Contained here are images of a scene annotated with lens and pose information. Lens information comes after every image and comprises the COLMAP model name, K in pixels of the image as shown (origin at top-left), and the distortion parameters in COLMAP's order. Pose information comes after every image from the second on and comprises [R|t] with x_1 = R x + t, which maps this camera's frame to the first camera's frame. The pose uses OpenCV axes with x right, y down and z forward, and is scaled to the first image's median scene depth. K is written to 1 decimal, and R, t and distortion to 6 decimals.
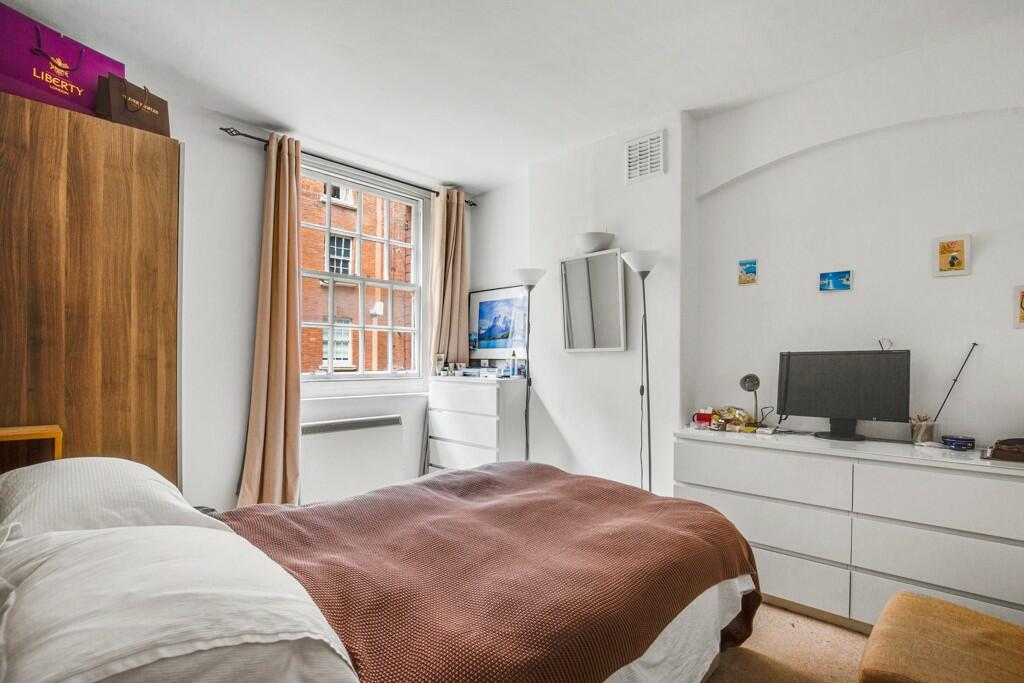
lens RADIAL K [[507.5, 0, 515.4], [0, 507.5, 364.3], [0, 0, 1]] dist [-0.000721, 0.000608]
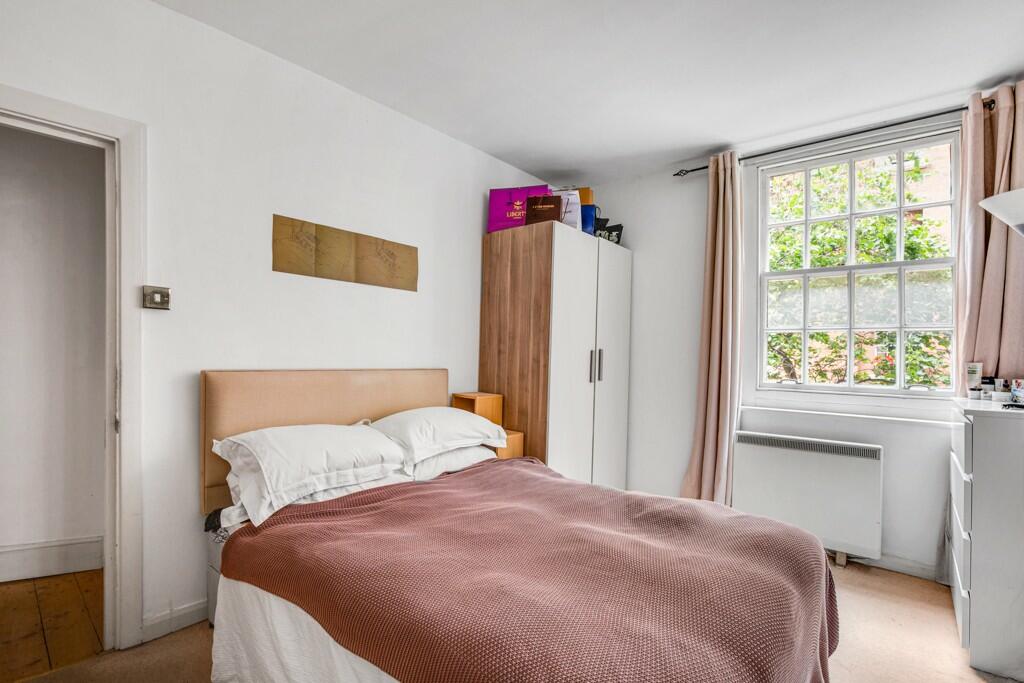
lens RADIAL K [[507.5, 0, 515.4], [0, 507.5, 364.3], [0, 0, 1]] dist [-0.000721, 0.000608]
pose [[0.063167, 0.003001, -0.997998, 0.898328], [-0.034472, 0.999405, 0.000823, -0.000214], [0.997407, 0.034351, 0.063232, 0.824341]]
